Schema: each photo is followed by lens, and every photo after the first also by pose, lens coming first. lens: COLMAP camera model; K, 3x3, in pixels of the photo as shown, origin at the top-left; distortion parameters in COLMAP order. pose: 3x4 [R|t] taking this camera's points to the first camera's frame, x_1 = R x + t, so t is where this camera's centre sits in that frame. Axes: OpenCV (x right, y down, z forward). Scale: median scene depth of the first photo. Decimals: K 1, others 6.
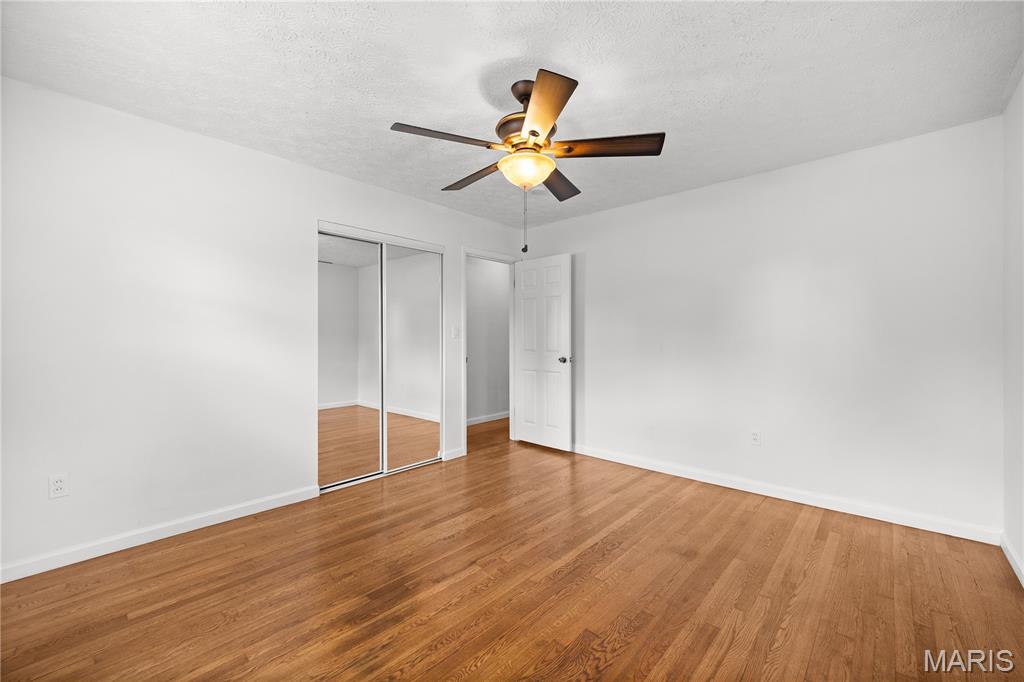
lens RADIAL K [[411.0, 0, 514.0], [0, 411.0, 340.8], [0, 0, 1]] dist [0.001715, -0.001027]
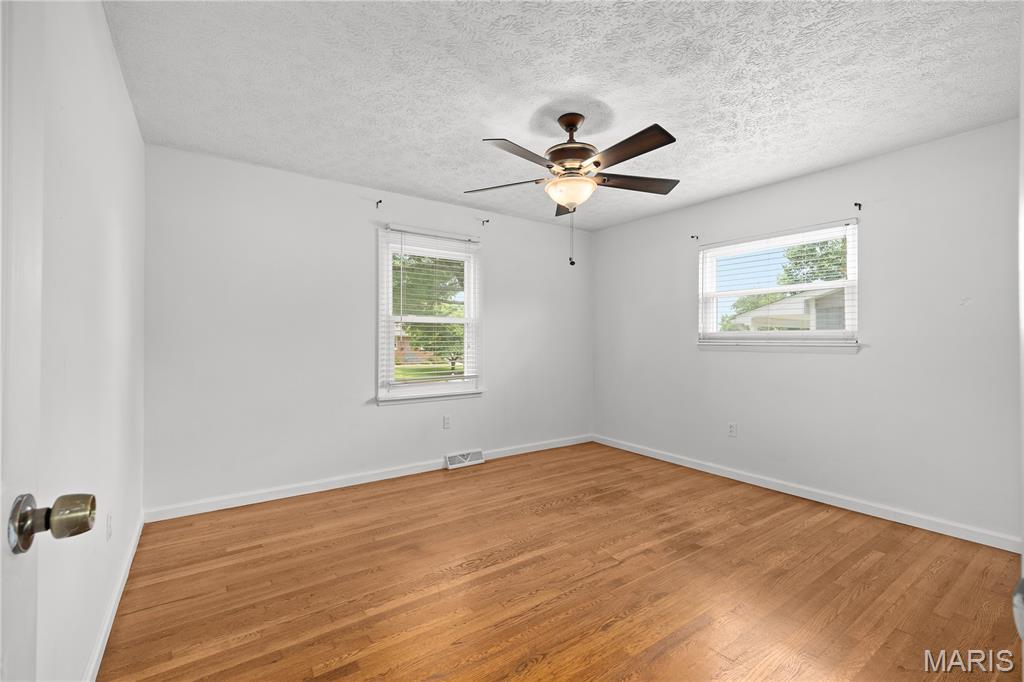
lens RADIAL K [[432.1, 0, 511.0], [0, 432.1, 340.1], [0, 0, 1]] dist [0.001407, -0.001294]
pose [[-0.975369, -0.002350, 0.220568, -0.098525], [-0.002403, 0.999997, 0.000029, -0.011849], [-0.220567, -0.000501, -0.975372, 3.045683]]
